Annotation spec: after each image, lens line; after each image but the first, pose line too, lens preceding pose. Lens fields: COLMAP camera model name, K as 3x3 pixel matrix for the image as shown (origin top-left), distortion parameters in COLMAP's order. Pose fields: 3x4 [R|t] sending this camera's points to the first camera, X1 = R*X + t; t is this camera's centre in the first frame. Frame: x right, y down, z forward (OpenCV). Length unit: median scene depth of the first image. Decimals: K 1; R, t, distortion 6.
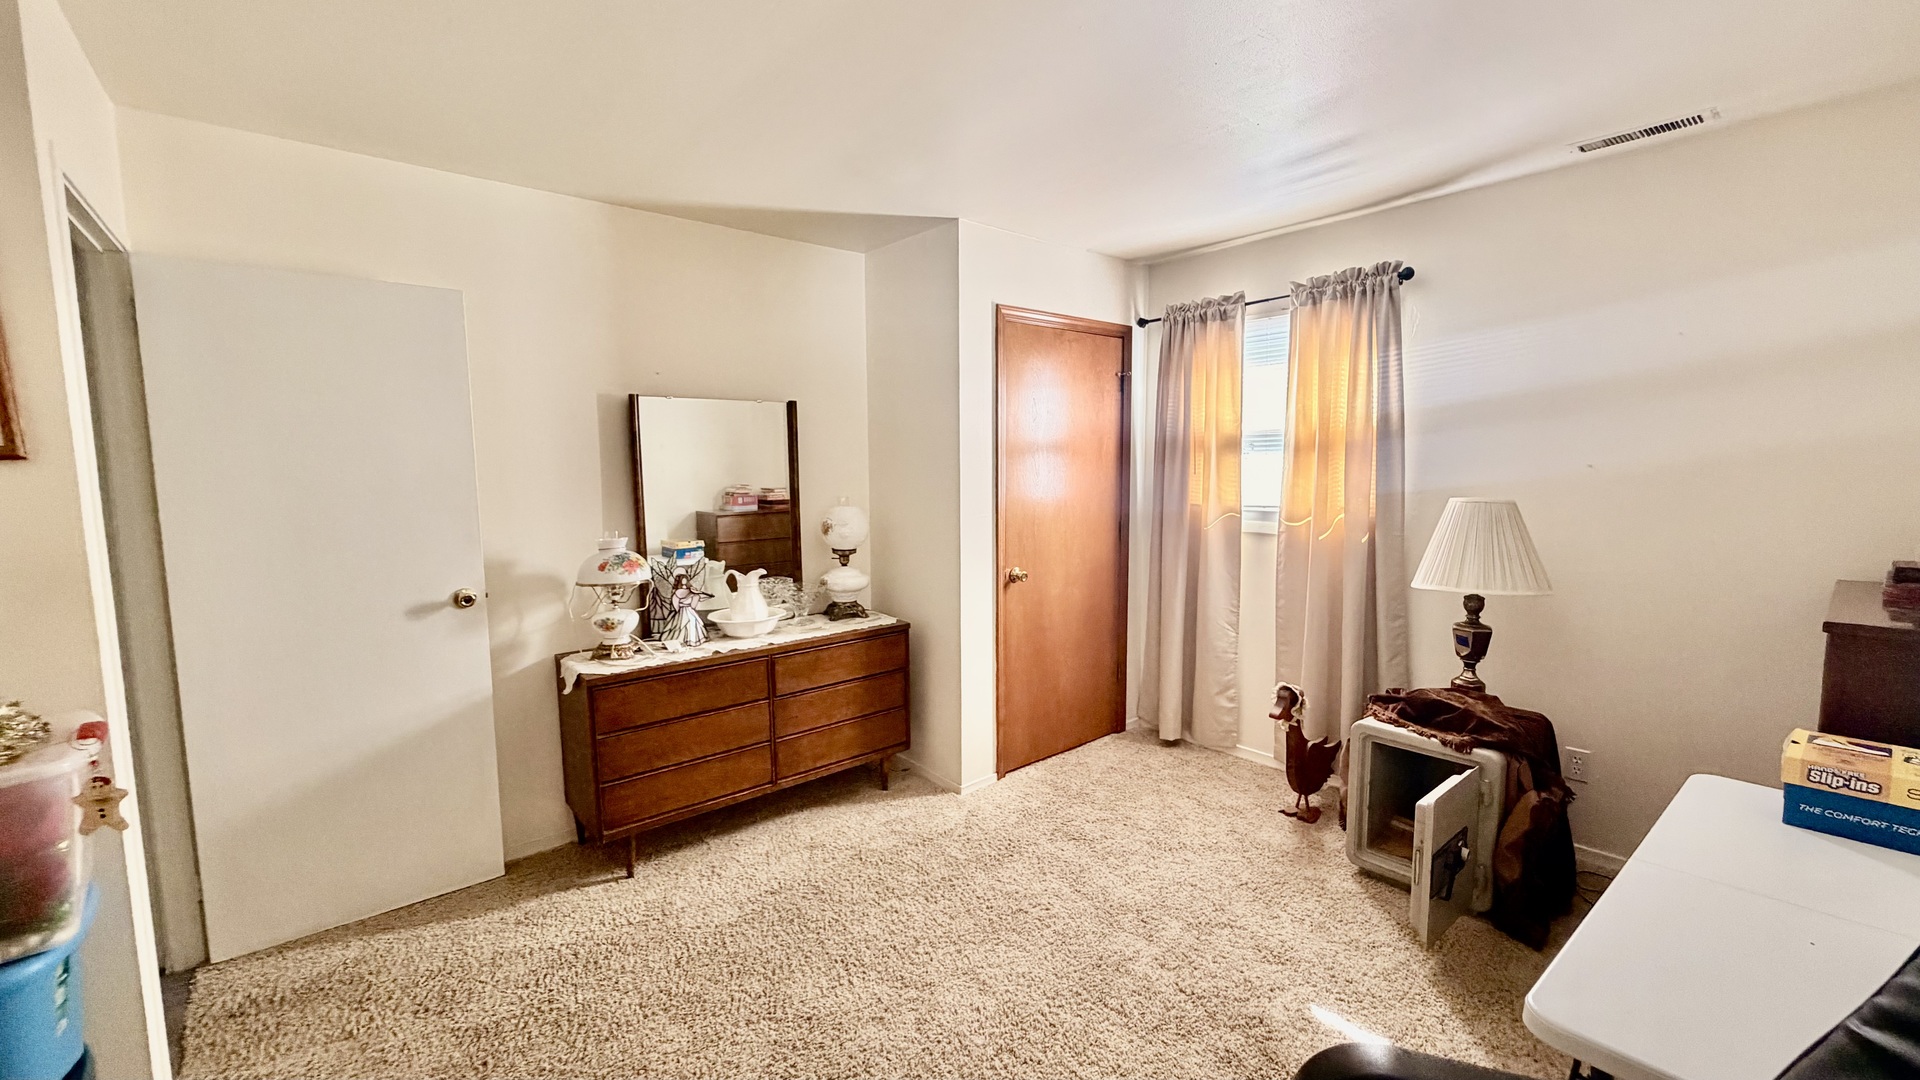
lens RADIAL K [[766.9, 0, 951.6], [0, 766.9, 538.0], [0, 0, 1]] dist [0.001618, -0.000551]
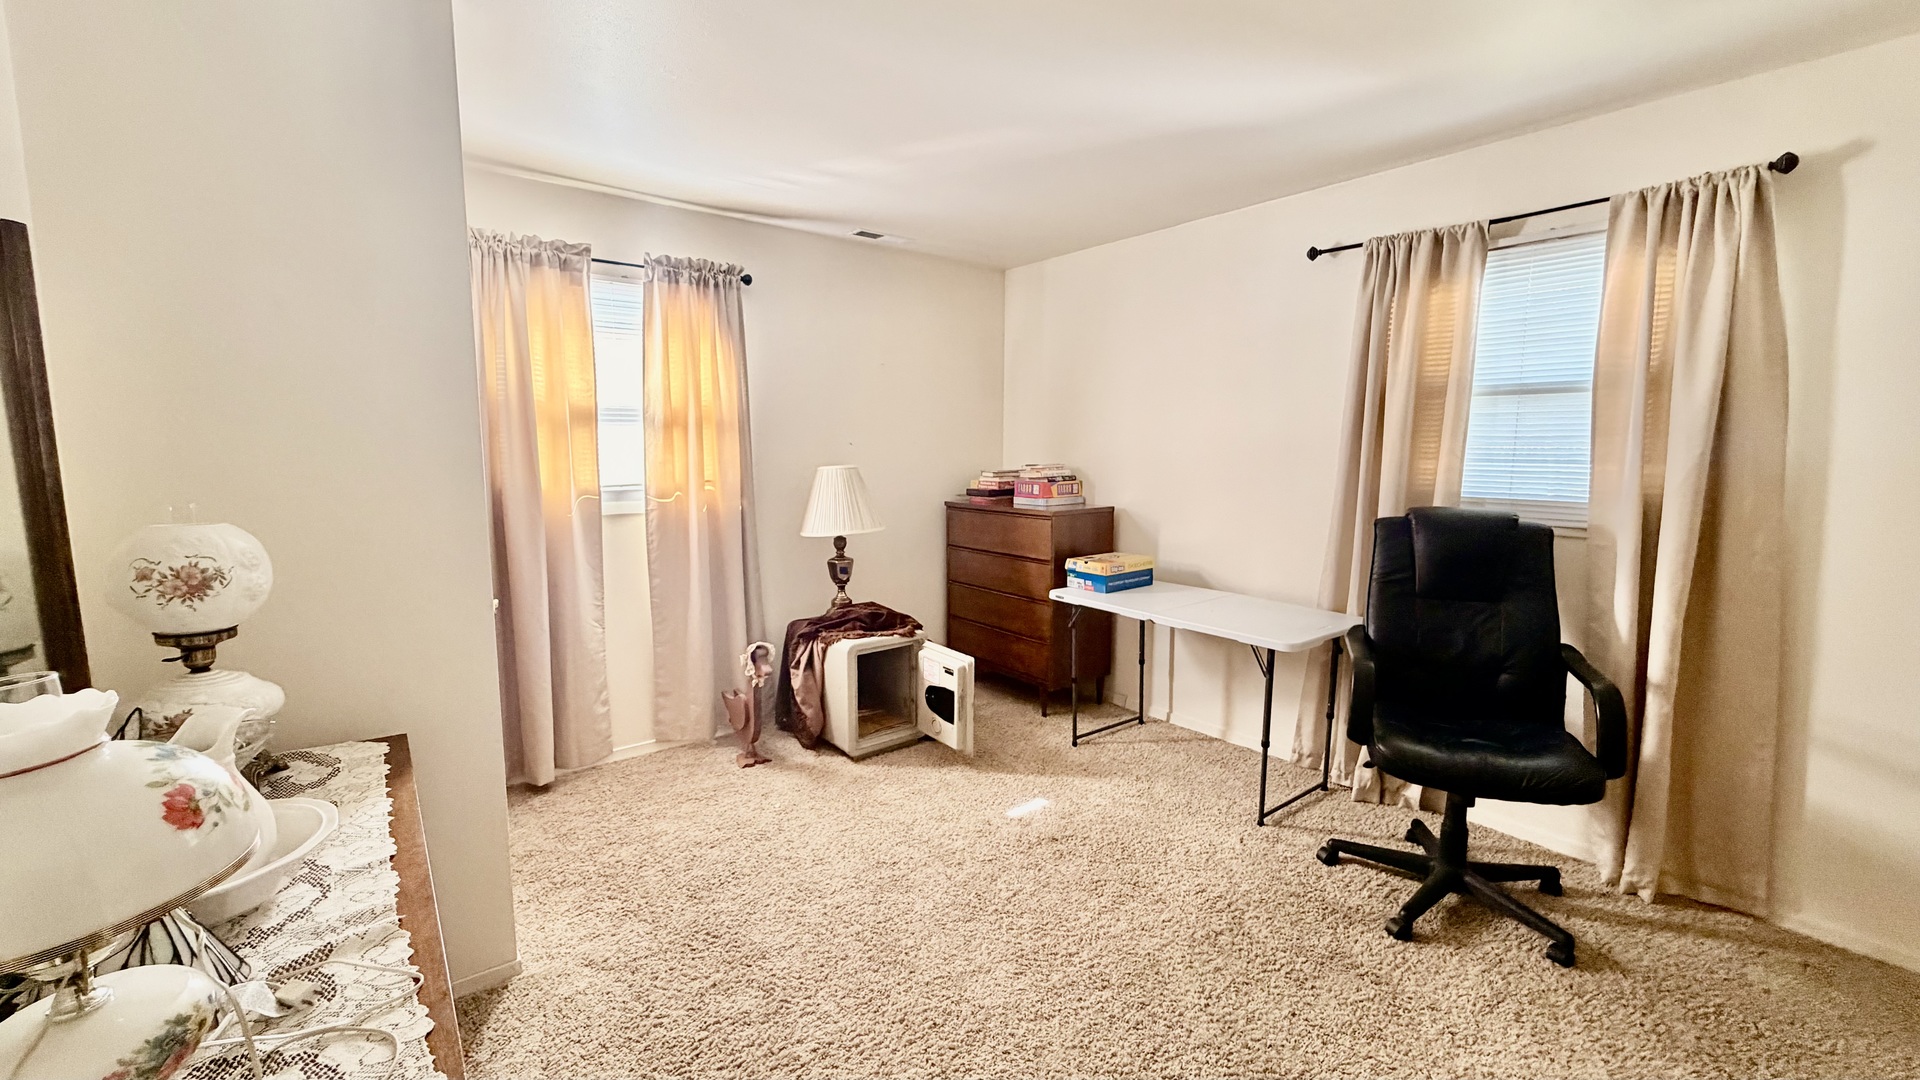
lens RADIAL K [[766.9, 0, 951.6], [0, 766.9, 538.0], [0, 0, 1]] dist [0.001618, -0.000551]
pose [[0.025643, -0.109264, 0.993682, -0.566015], [0.098157, 0.989481, 0.106269, -0.041053], [-0.994841, 0.094811, 0.036098, 0.622782]]
